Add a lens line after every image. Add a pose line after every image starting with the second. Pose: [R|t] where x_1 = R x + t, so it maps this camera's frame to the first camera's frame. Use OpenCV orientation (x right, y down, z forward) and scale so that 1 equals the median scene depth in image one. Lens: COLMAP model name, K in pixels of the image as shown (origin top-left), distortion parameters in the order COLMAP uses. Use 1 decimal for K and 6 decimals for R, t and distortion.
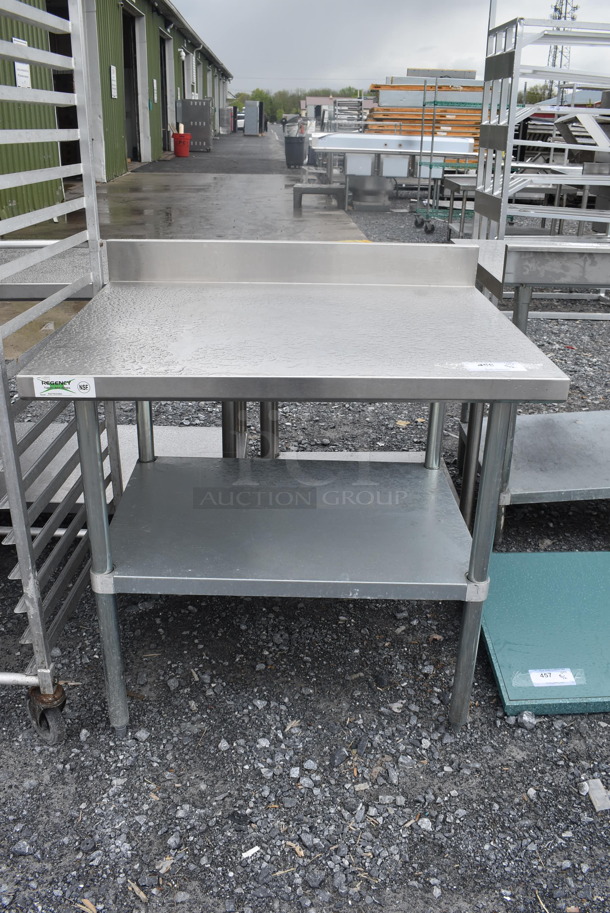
lens RADIAL K [[787.1, 0, 305.8], [0, 787.1, 459.3], [0, 0, 1]] dist [-0.085990, 0.005759]
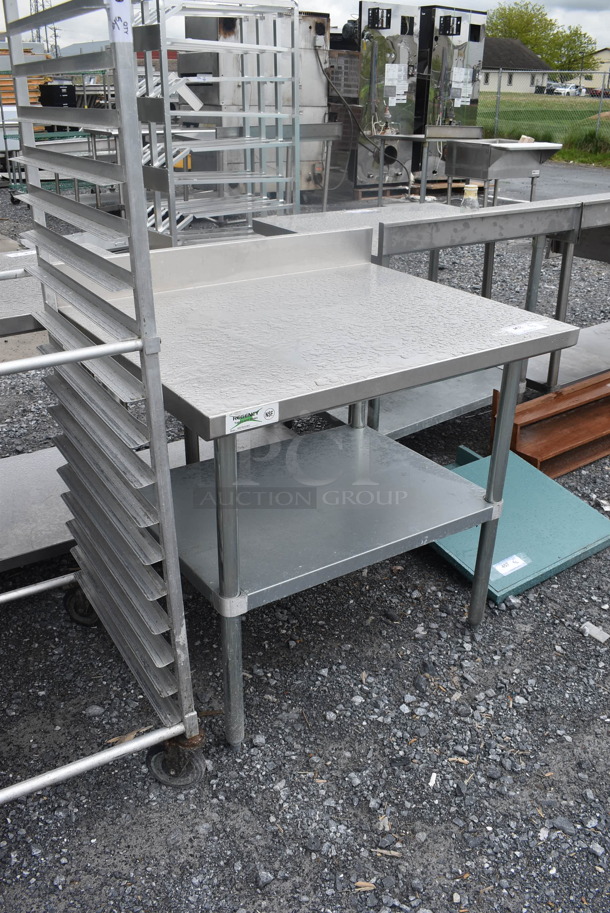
lens RADIAL K [[787.1, 0, 305.6], [0, 787.1, 464.6], [0, 0, 1]] dist [-0.085990, 0.005759]
pose [[0.836302, -0.250974, 0.487453, -0.610194], [0.223559, 0.967907, 0.114794, -0.108993], [-0.500619, 0.012972, 0.865570, 0.078360]]
